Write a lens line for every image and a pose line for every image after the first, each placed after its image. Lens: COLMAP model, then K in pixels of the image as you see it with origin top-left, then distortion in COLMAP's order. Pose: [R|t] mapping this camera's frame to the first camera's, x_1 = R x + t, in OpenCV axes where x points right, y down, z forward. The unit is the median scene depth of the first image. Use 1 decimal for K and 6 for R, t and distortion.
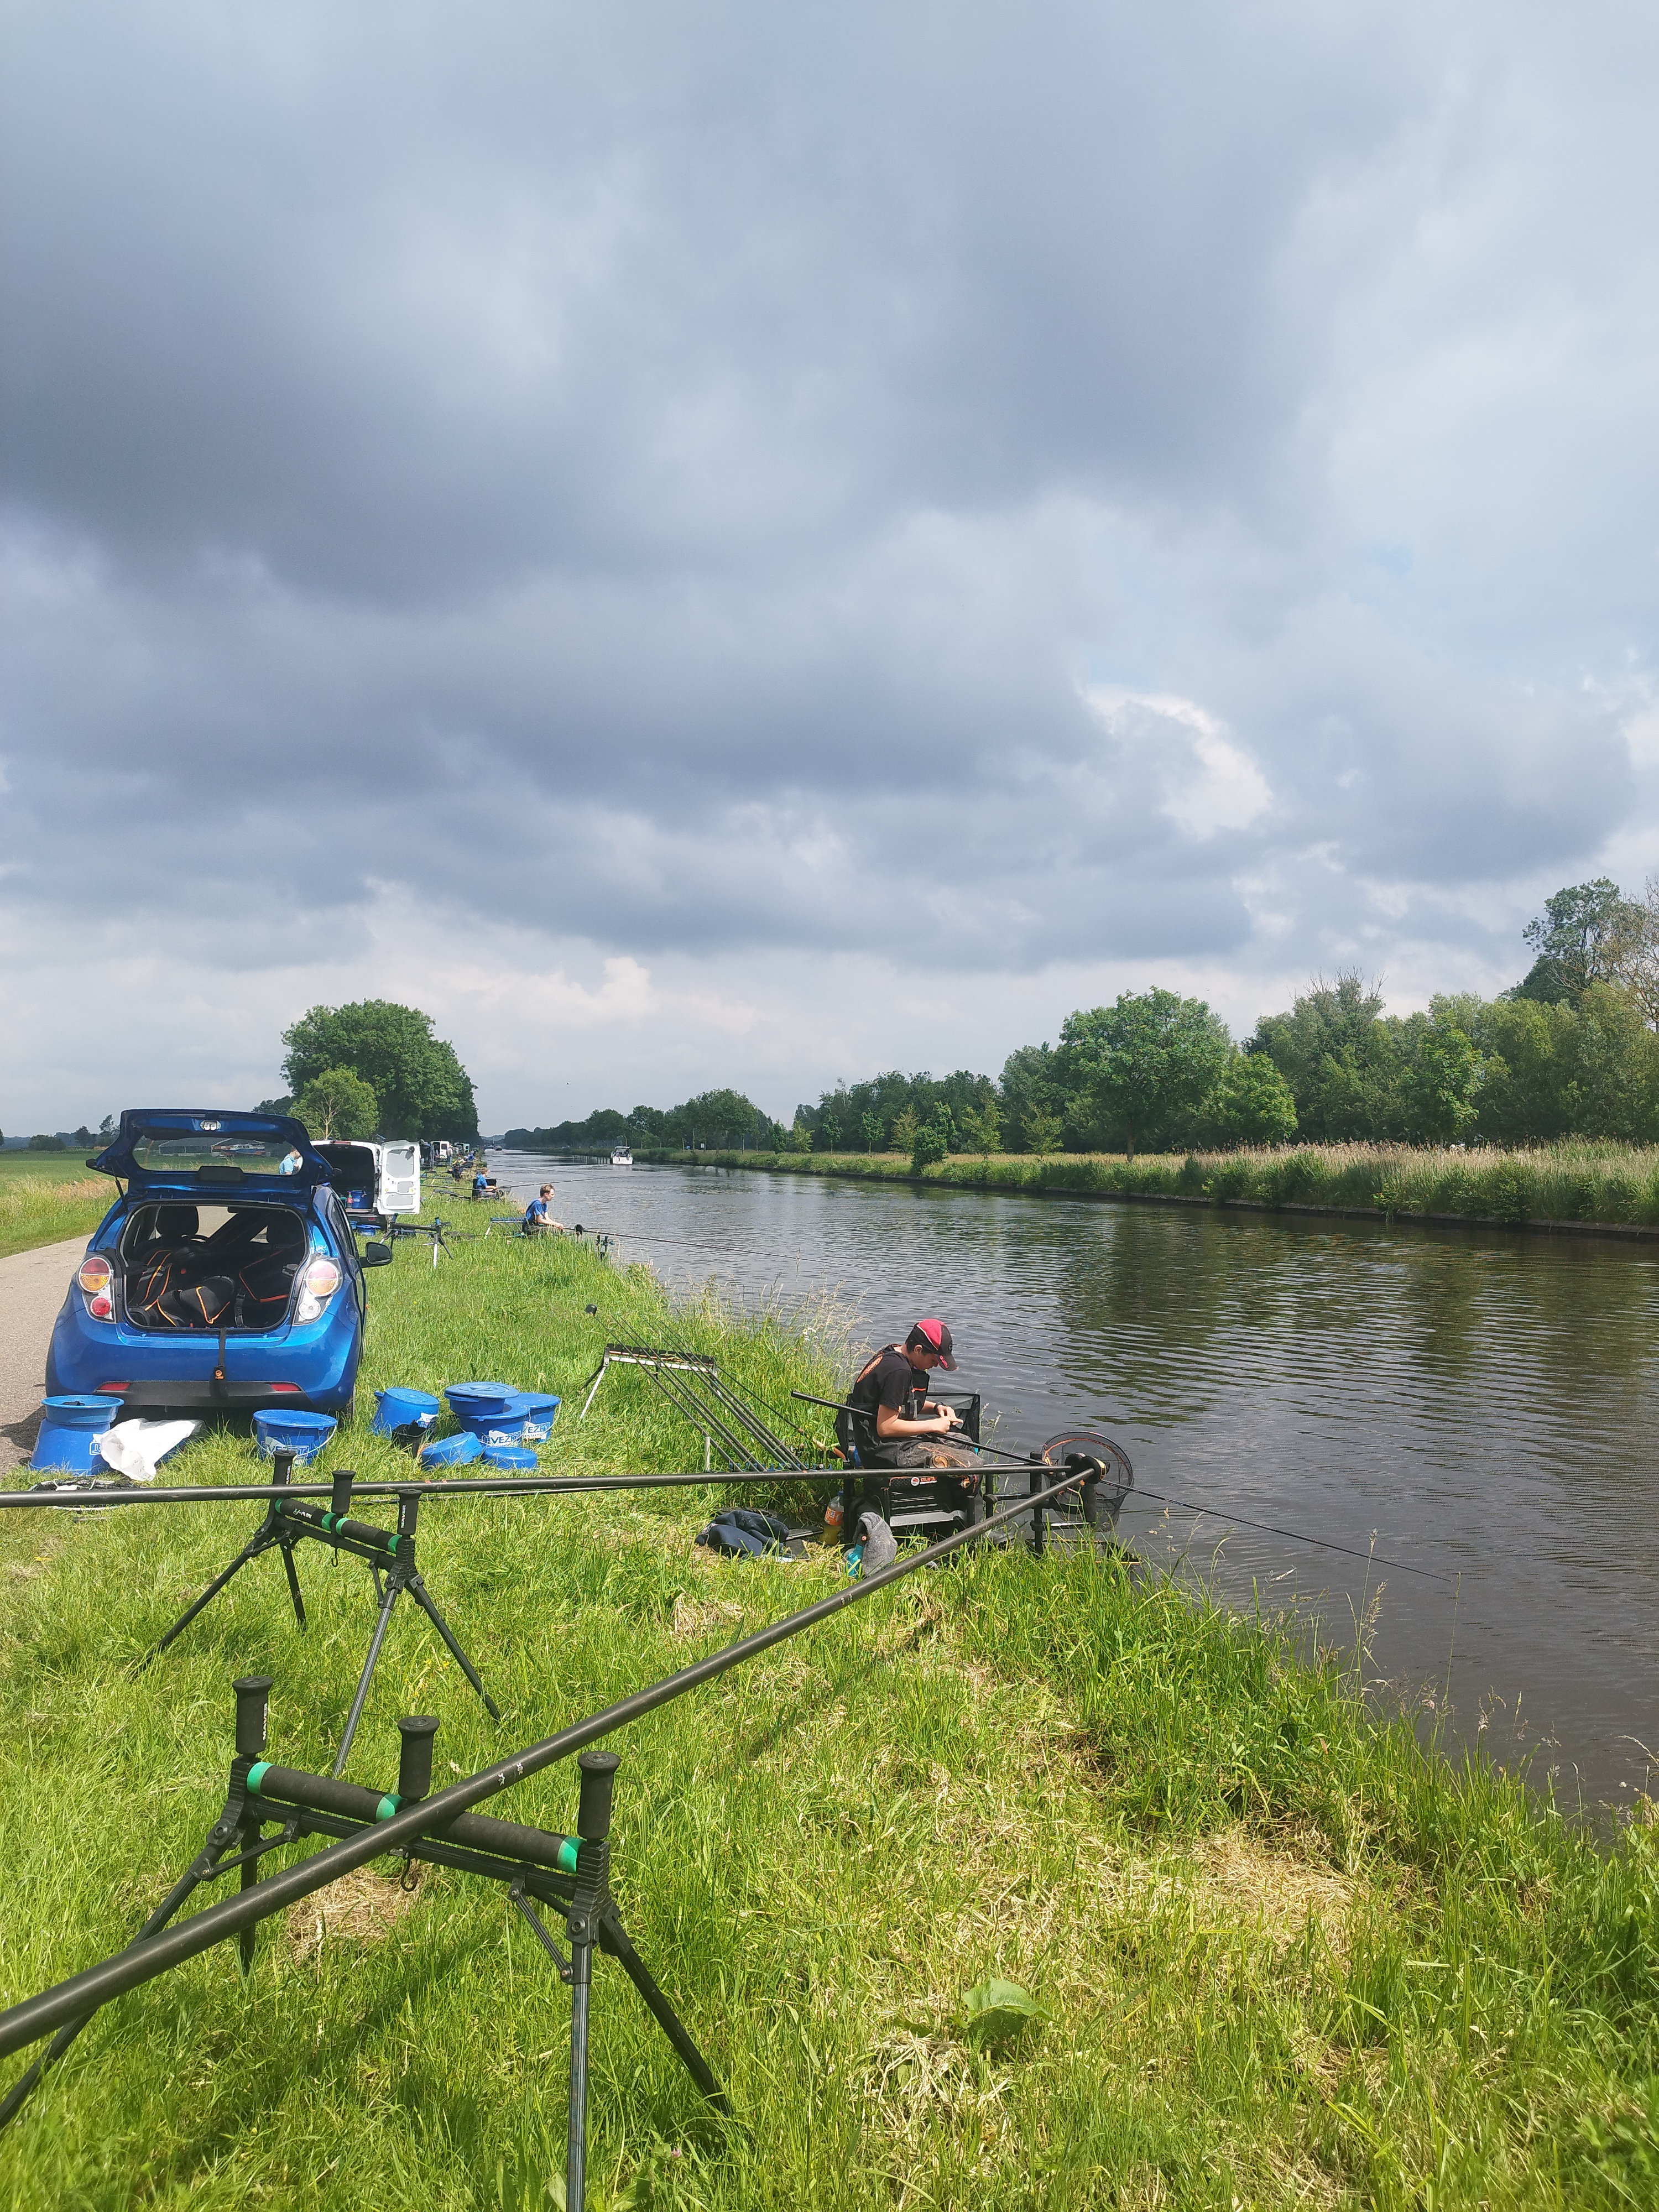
lens RADIAL K [[1596.6, 0, 825.8], [0, 1596.6, 1095.4], [0, 0, 1]] dist [0.048613, -0.033341]
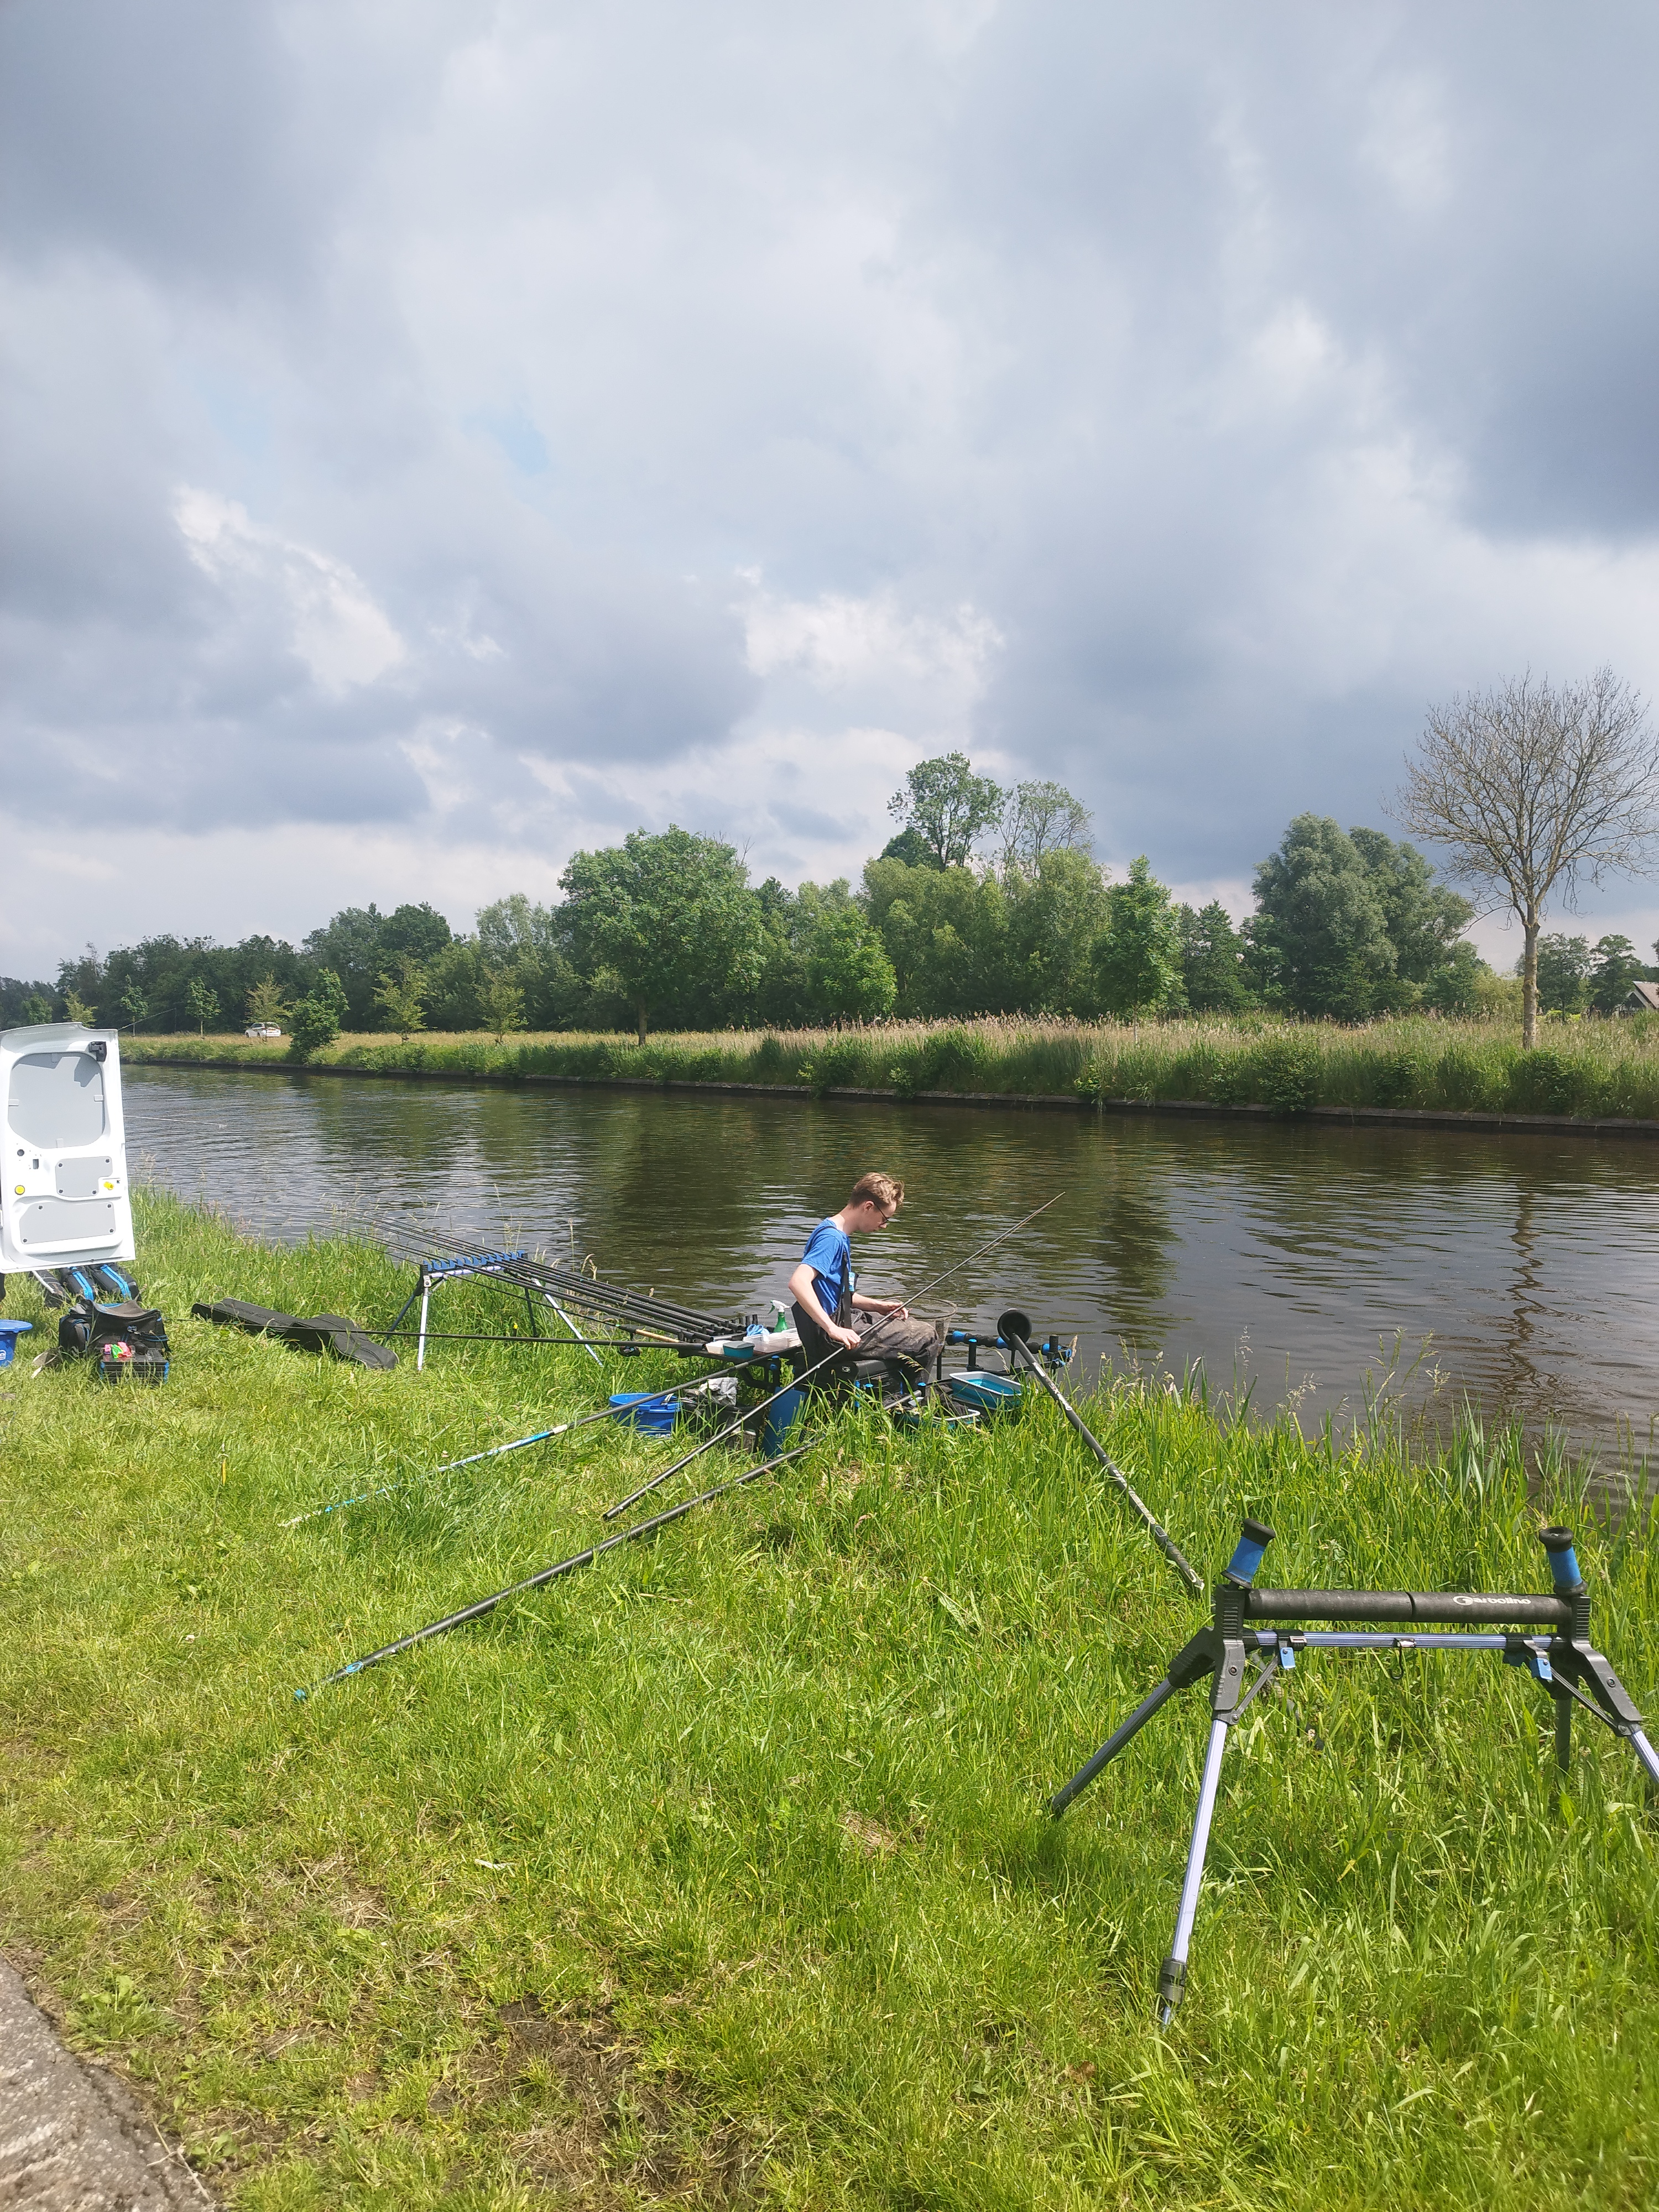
lens RADIAL K [[1596.6, 0, 825.8], [0, 1596.6, 1095.4], [0, 0, 1]] dist [0.048613, -0.033341]
pose [[0.892261, -0.029063, 0.450584, -0.065299], [-0.006059, 0.997066, 0.076310, 0.004262], [-0.451479, -0.070818, 0.889467, 0.164123]]
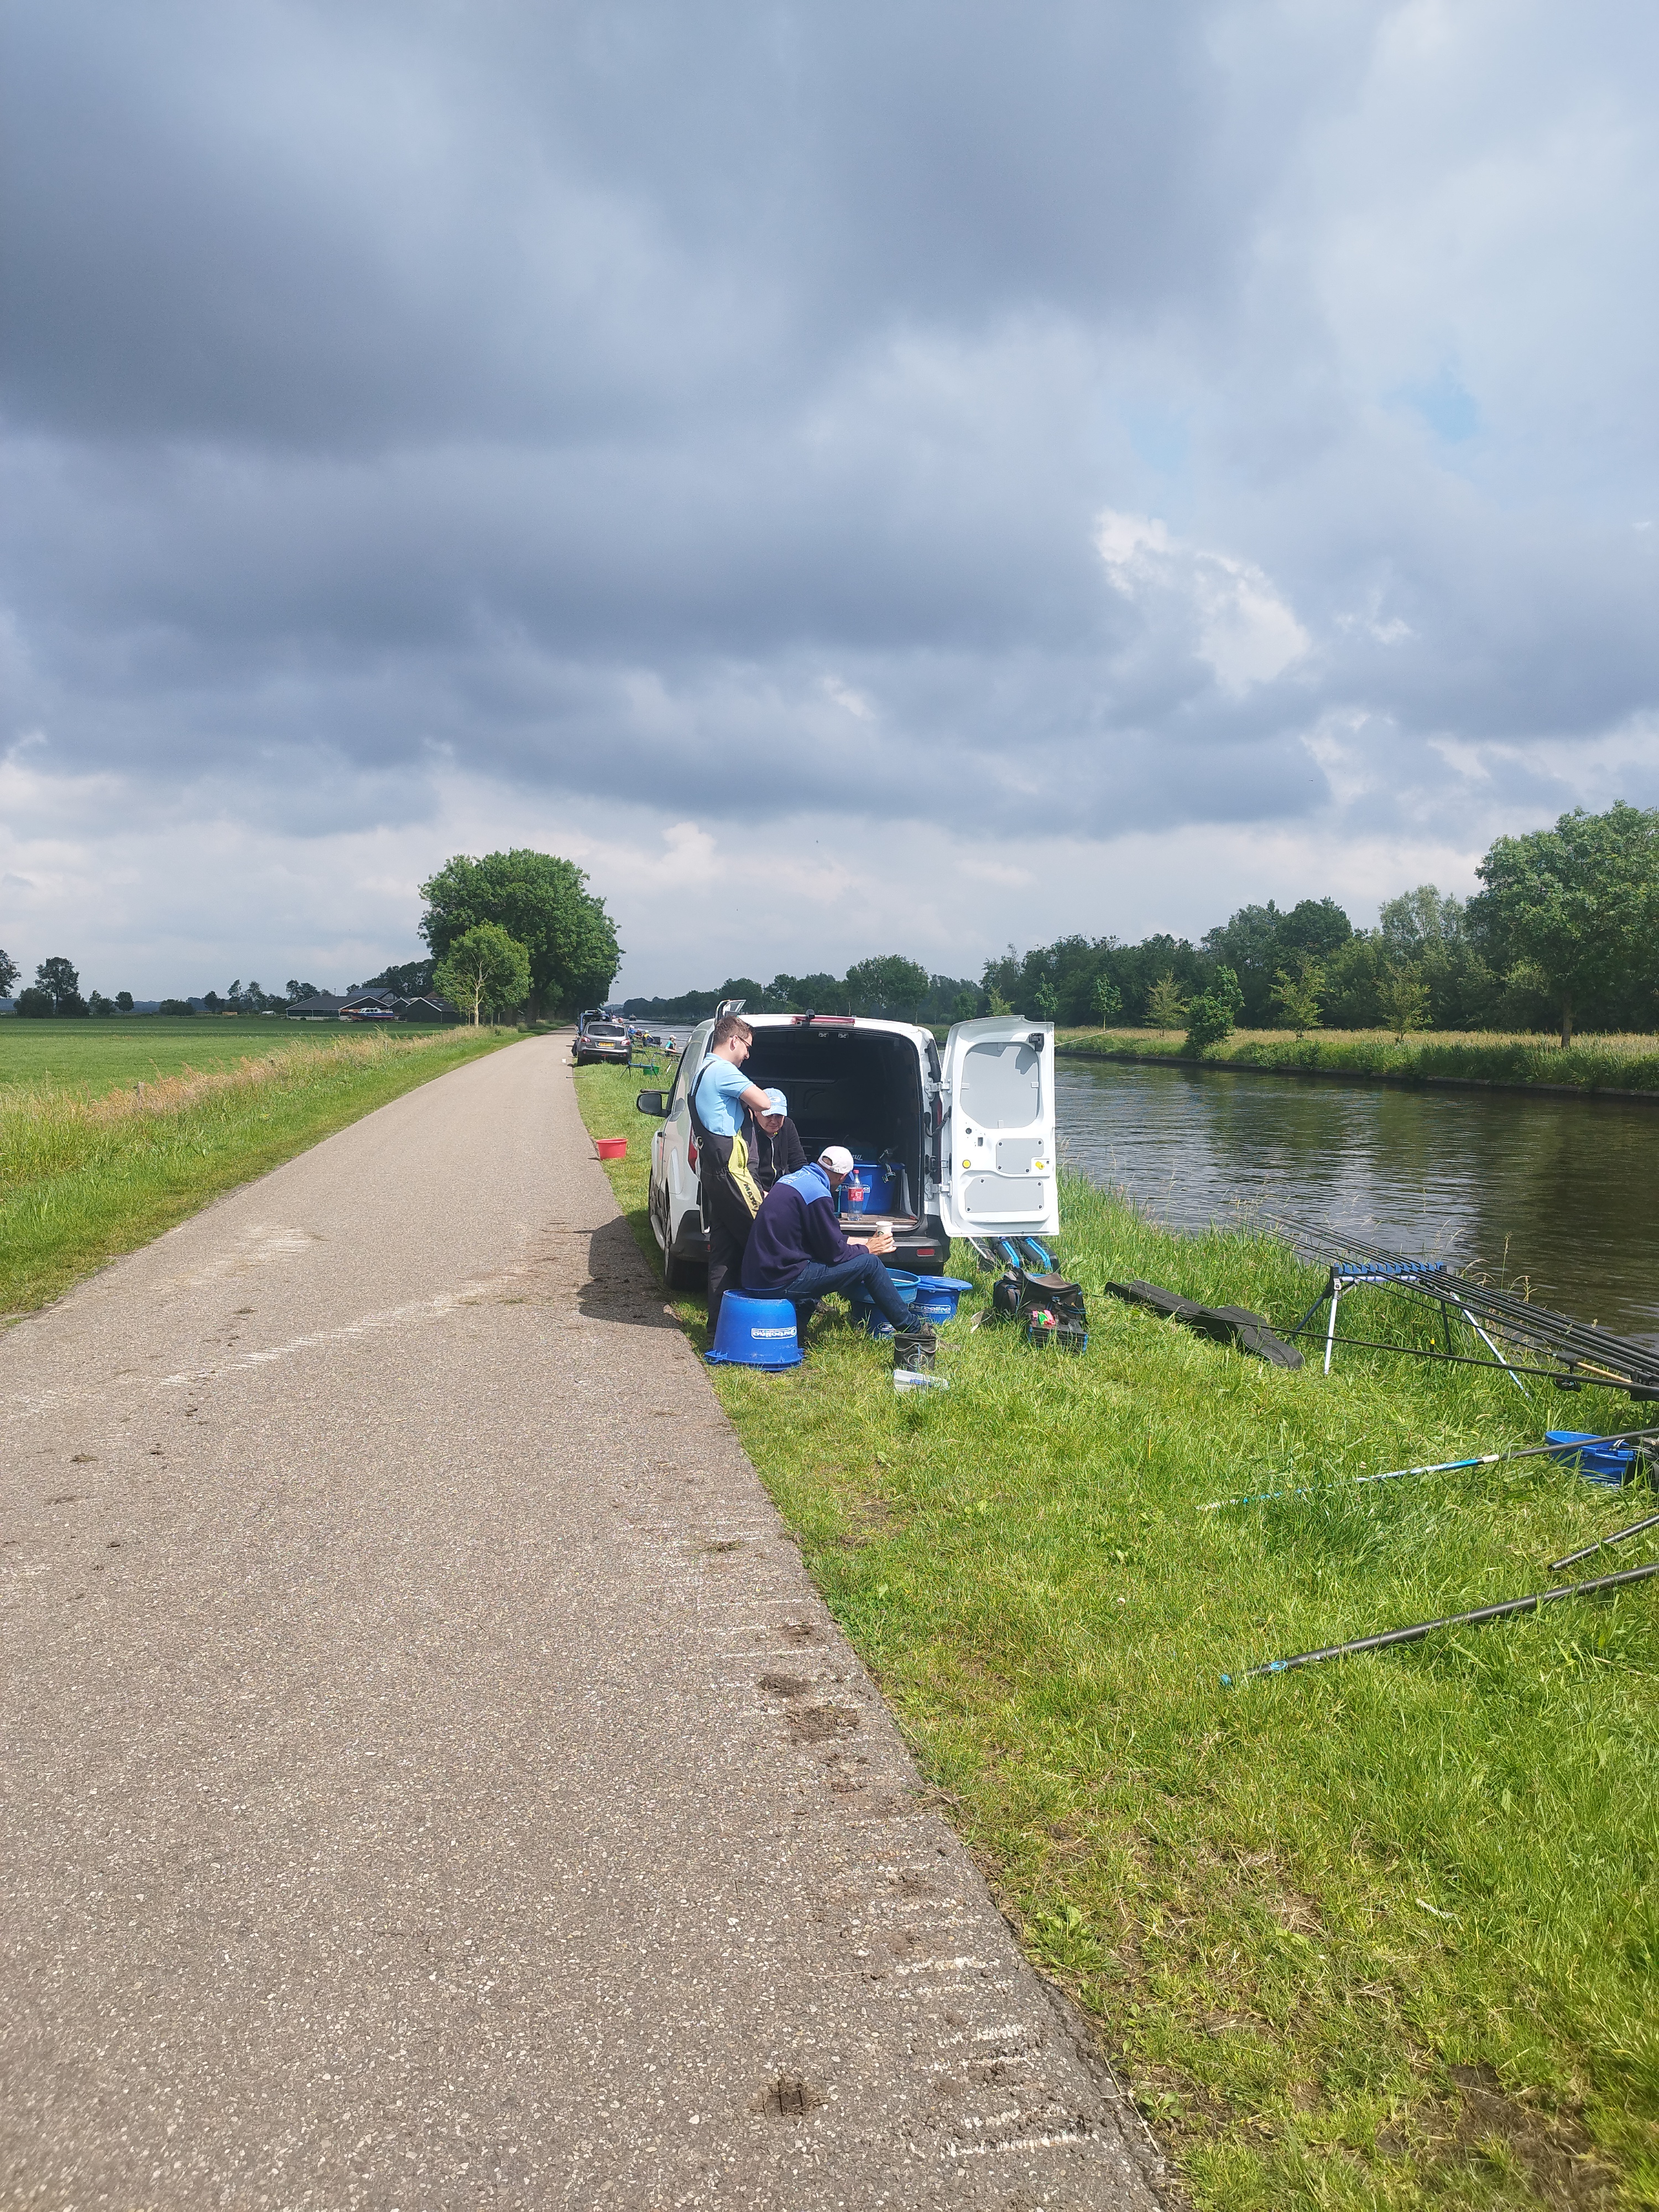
lens RADIAL K [[1596.6, 0, 825.8], [0, 1596.6, 1095.4], [0, 0, 1]] dist [0.048613, -0.033341]
pose [[0.997580, 0.009904, -0.068815, -0.069421], [-0.004306, 0.996702, 0.081031, 0.004510], [0.069391, -0.080539, 0.994333, 0.166131]]
